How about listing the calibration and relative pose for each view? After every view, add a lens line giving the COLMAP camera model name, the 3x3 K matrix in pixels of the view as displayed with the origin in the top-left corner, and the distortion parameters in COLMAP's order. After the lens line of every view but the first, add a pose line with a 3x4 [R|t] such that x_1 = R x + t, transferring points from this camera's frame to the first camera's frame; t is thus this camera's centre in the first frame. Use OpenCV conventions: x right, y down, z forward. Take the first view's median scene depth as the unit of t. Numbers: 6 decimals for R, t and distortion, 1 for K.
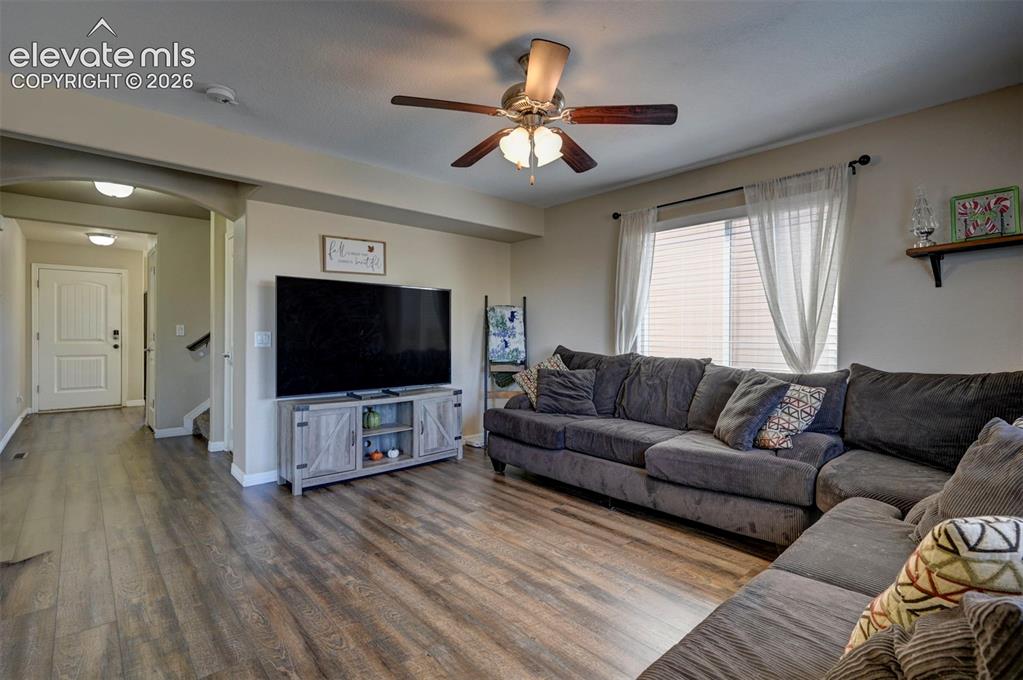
lens RADIAL K [[467.7, 0, 503.3], [0, 467.7, 335.5], [0, 0, 1]] dist [0.000709, -0.000037]
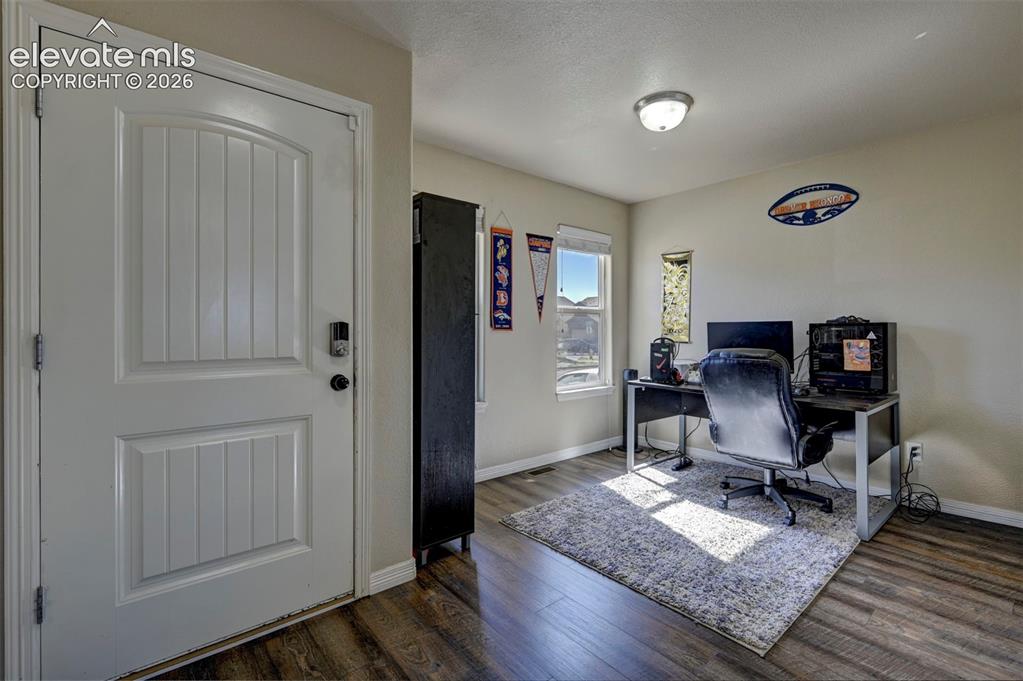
lens RADIAL K [[435.9, 0, 514.6], [0, 435.9, 333.9], [0, 0, 1]] dist [-0.015523, -0.000191]
pose [[0.999124, -0.011690, -0.040185, -0.718271], [0.011442, 0.999914, -0.006400, -0.001840], [0.040256, 0.005935, 0.999172, 0.757587]]
